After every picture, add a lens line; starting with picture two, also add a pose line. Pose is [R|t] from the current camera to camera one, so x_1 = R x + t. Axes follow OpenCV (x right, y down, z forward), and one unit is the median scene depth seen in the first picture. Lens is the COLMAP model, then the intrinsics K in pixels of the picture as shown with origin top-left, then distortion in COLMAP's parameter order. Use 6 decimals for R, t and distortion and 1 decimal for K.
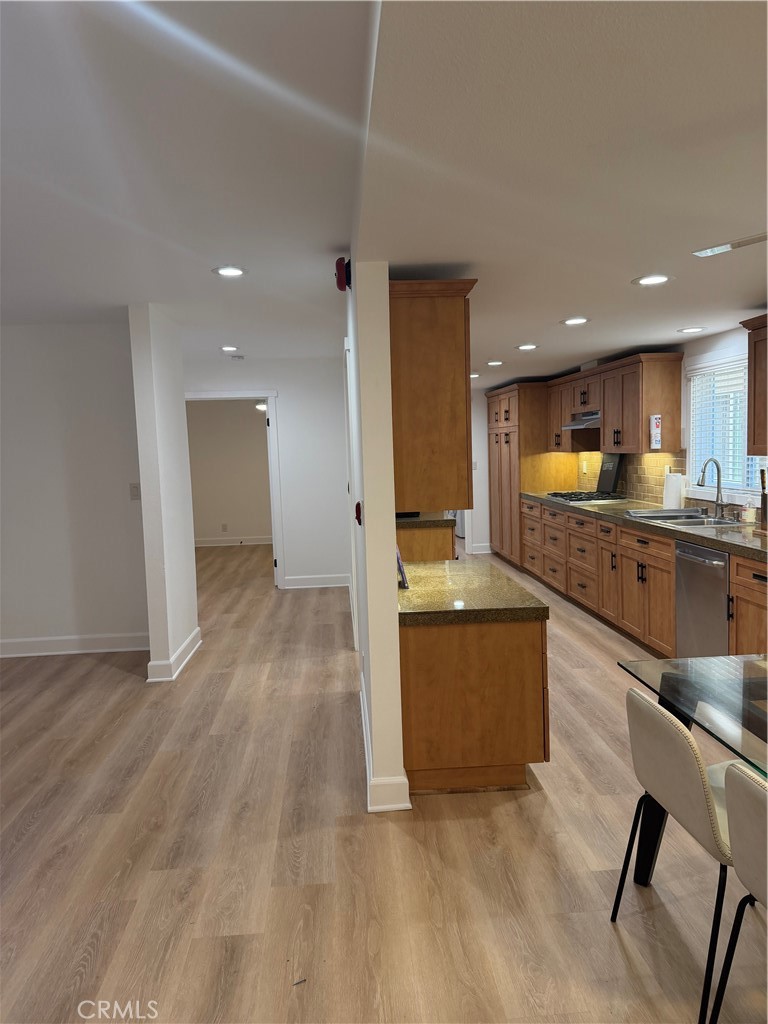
lens RADIAL K [[727.0, 0, 375.1], [0, 727.0, 505.8], [0, 0, 1]] dist [0.047862, -0.050568]
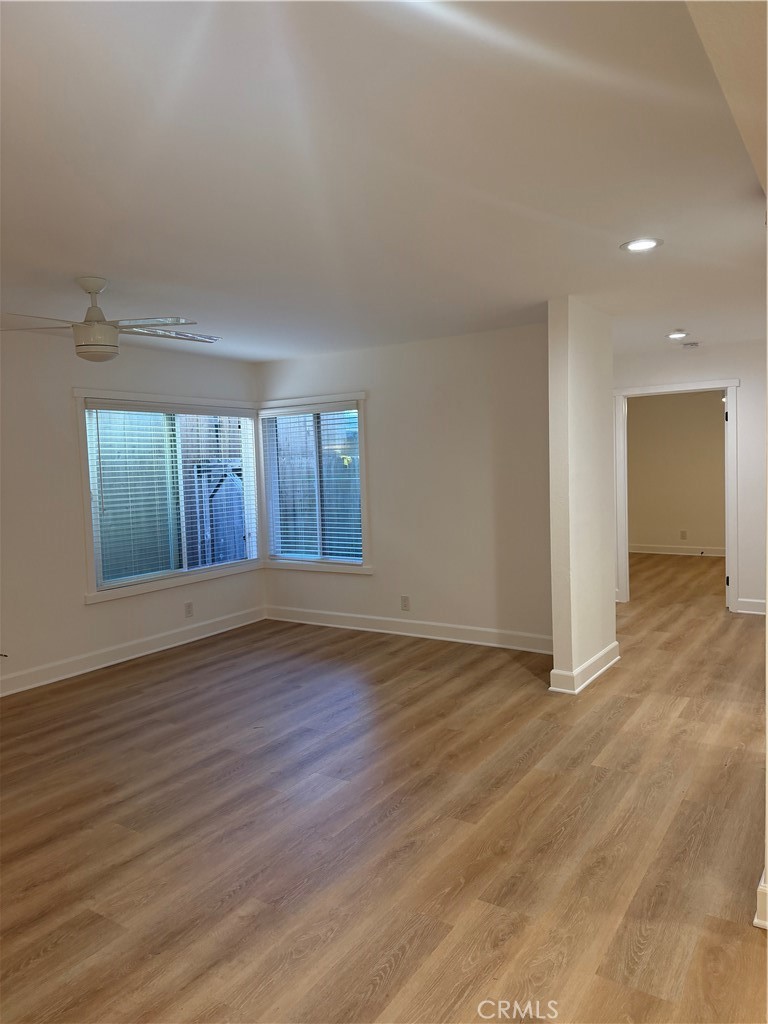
lens RADIAL K [[727.0, 0, 387.2], [0, 727.0, 511.2], [0, 0, 1]] dist [0.047862, -0.050568]
pose [[0.809357, 0.058504, -0.584397, 0.081173], [-0.053764, 0.998229, 0.025473, -0.009779], [0.584852, 0.010803, 0.811068, 0.115210]]
